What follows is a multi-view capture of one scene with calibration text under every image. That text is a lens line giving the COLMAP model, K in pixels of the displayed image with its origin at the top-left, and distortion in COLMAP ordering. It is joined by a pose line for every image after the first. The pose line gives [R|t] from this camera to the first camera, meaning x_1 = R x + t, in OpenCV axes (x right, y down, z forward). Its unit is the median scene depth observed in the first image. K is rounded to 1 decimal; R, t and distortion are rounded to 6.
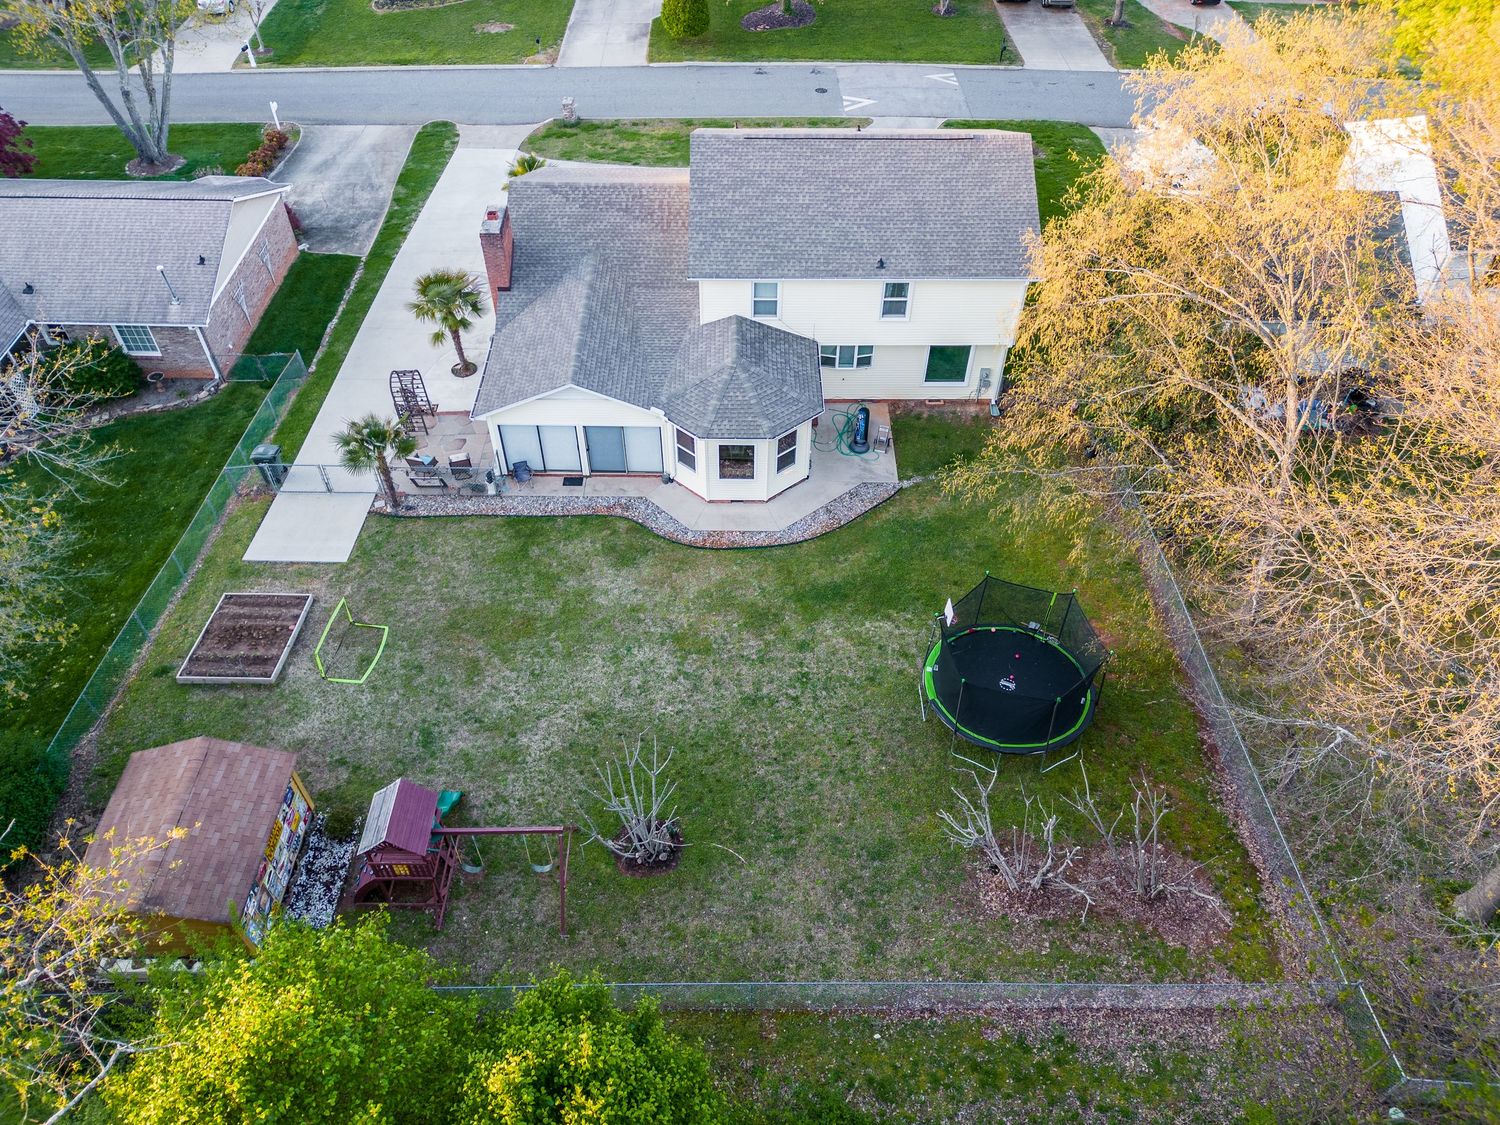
lens RADIAL K [[1064.3, 0, 742.8], [0, 1064.3, 584.0], [0, 0, 1]] dist [0.057425, -0.051200]
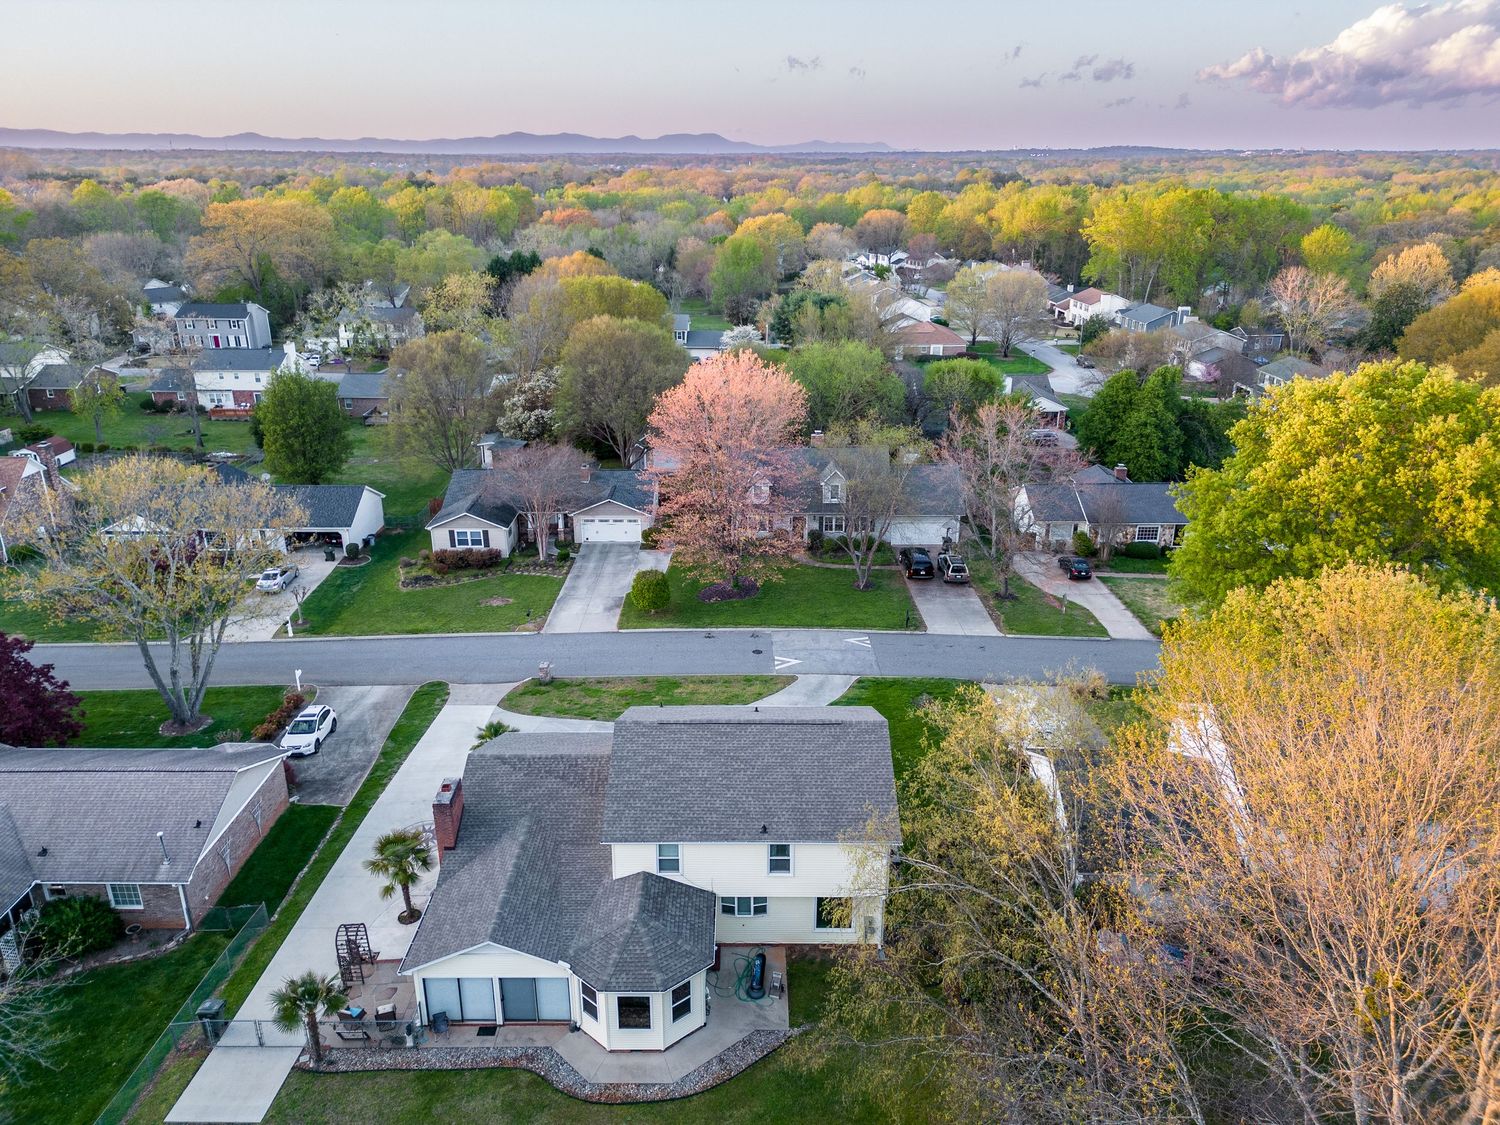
lens RADIAL K [[1064.3, 0, 743.0], [0, 1064.3, 558.3], [0, 0, 1]] dist [0.057425, -0.051200]
pose [[0.999924, -0.008478, -0.008947, 0.114203], [0.003607, 0.895358, -0.445332, -0.038874], [0.011786, 0.445266, 0.895321, -0.188720]]
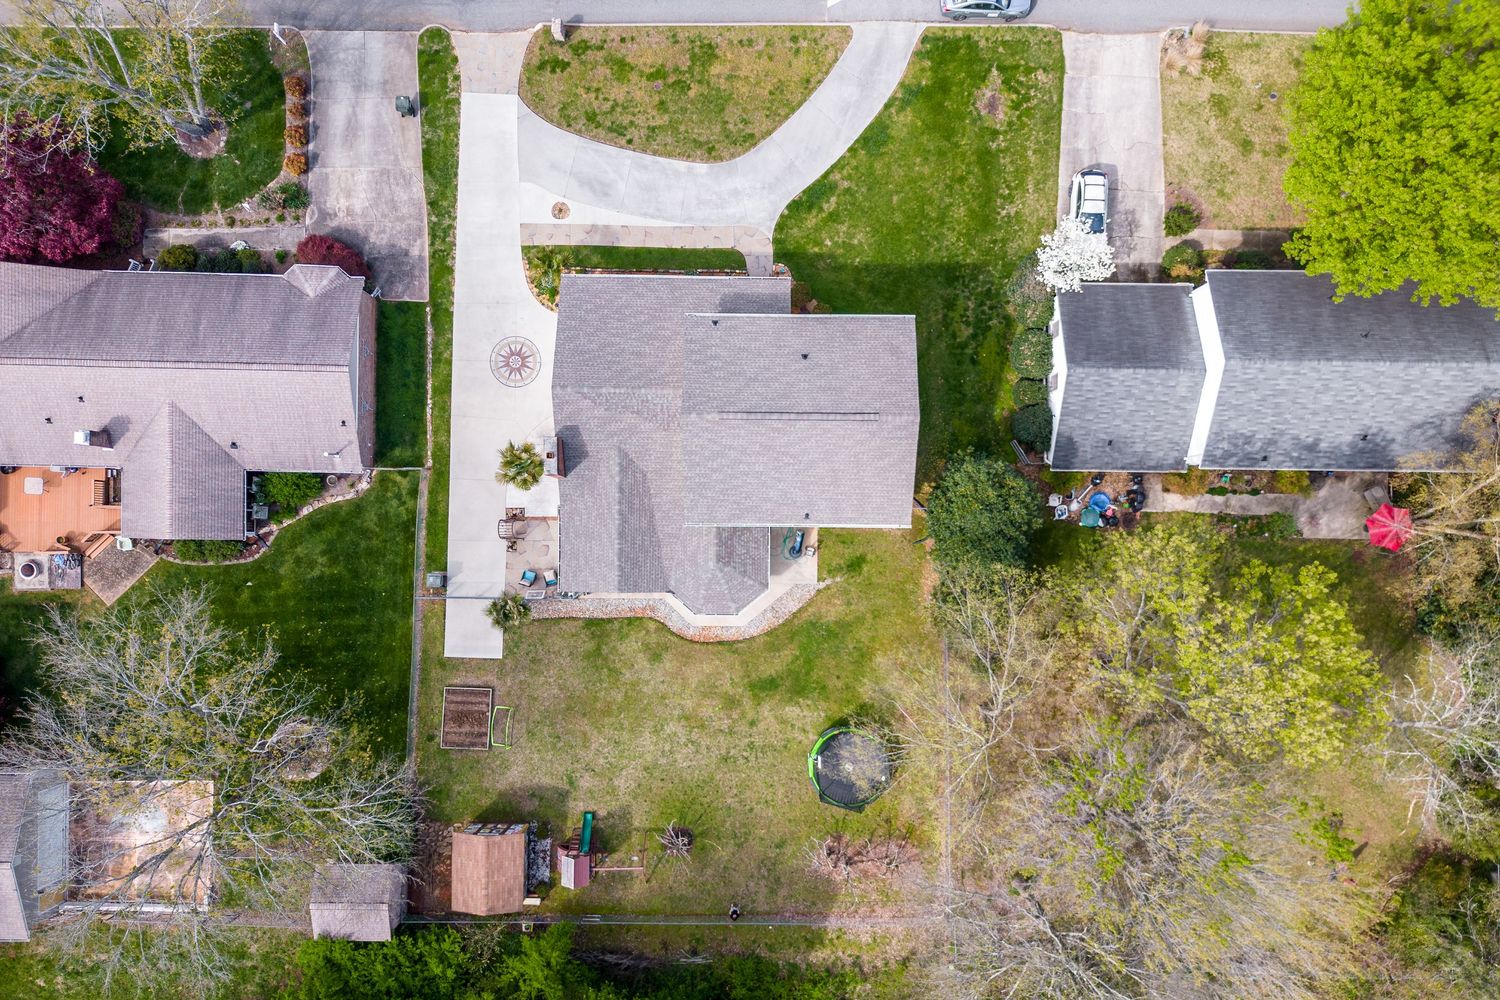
lens RADIAL K [[1176.2, 0, 744.3], [0, 1176.2, 501.8], [0, 0, 1]] dist [0.055416, -0.032611]
pose [[0.999781, 0.008447, -0.019121, 0.067646], [0.007557, 0.706796, 0.707377, -1.476095], [0.019490, -0.707367, 0.706578, -0.191737]]
